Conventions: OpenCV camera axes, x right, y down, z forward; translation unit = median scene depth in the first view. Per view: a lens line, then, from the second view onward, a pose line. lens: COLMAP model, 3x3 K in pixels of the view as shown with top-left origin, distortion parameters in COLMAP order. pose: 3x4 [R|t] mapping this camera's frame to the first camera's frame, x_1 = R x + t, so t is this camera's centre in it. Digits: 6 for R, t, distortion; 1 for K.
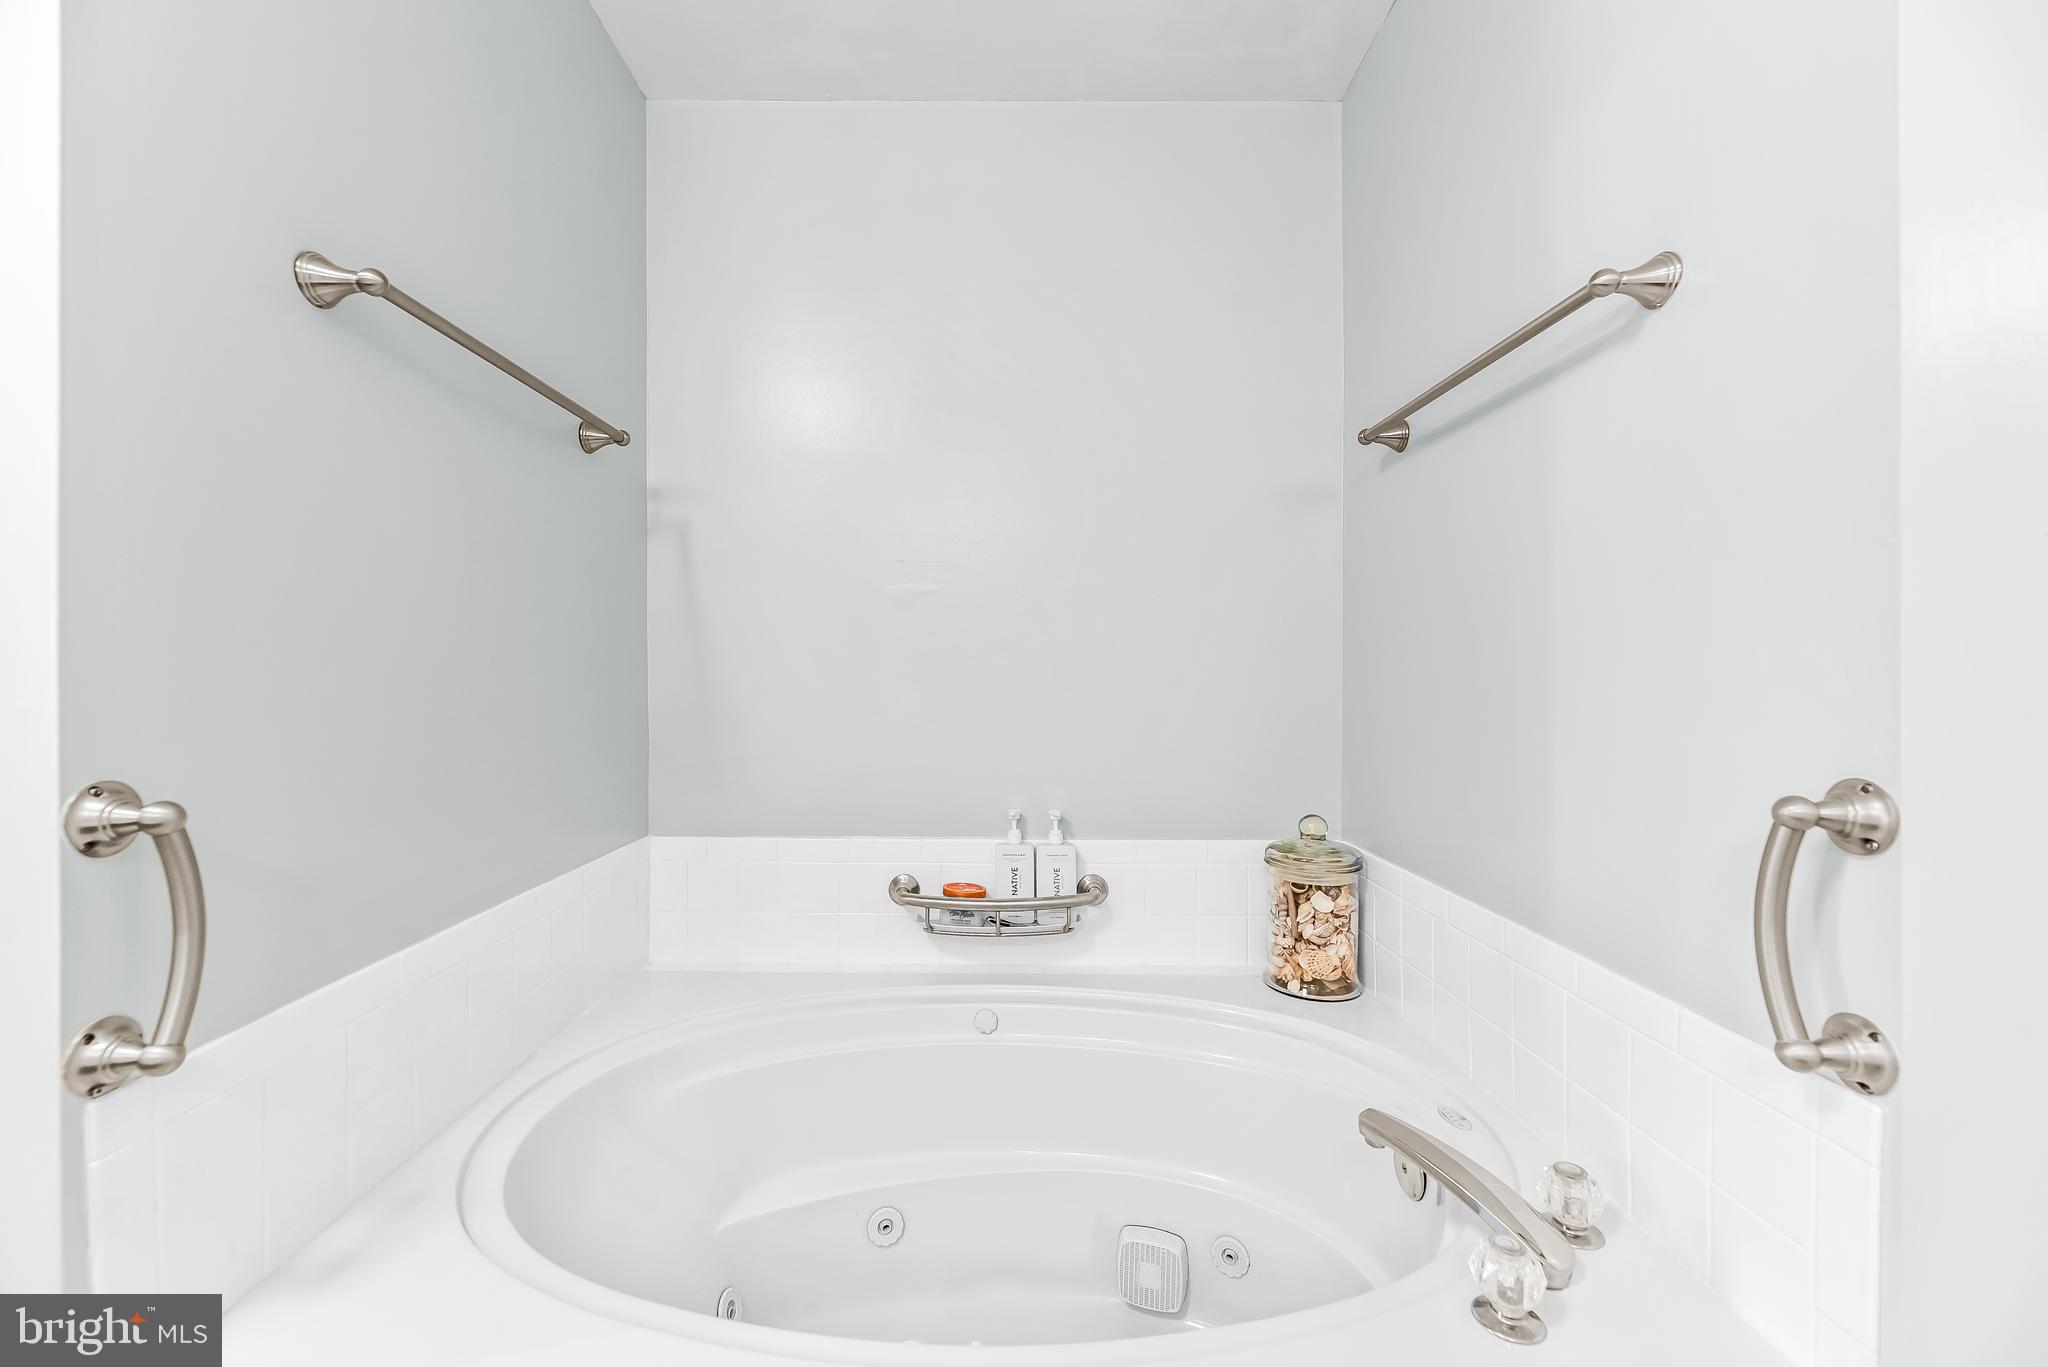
lens RADIAL K [[838.9, 0, 1010.8], [0, 838.9, 682.0], [0, 0, 1]] dist [0.001900, 0.000093]
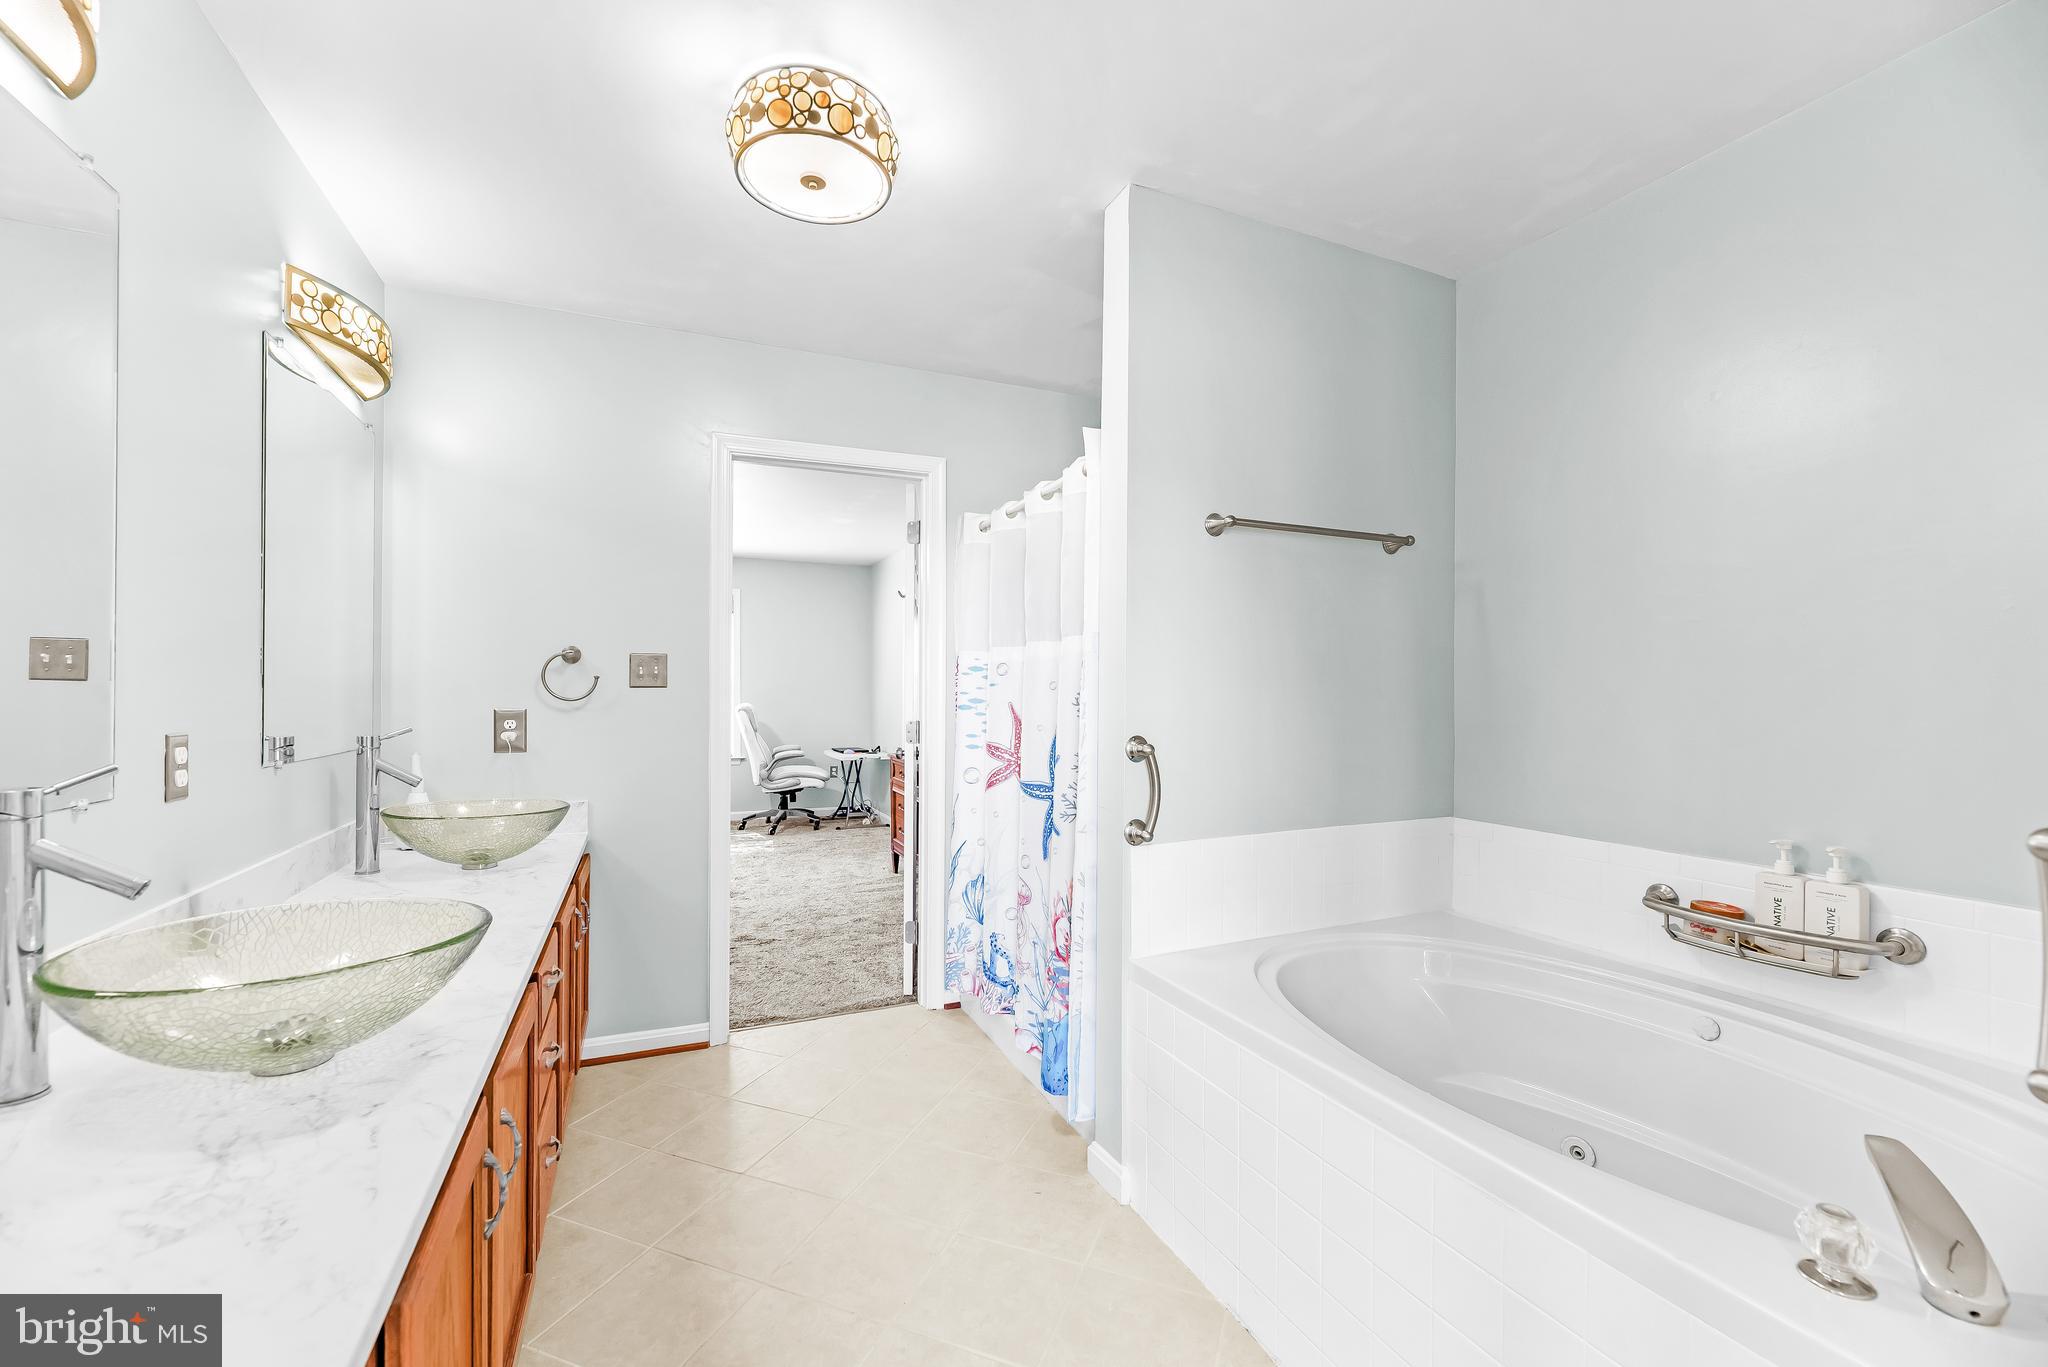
lens RADIAL K [[828.2, 0, 1021.6], [0, 828.2, 699.7], [0, 0, 1]] dist [-0.000246, -0.000804]
pose [[0.403530, 0.005433, -0.914950, 0.538992], [-0.008620, 0.999961, 0.002136, -0.003501], [0.914926, 0.007025, 0.403561, -0.199183]]
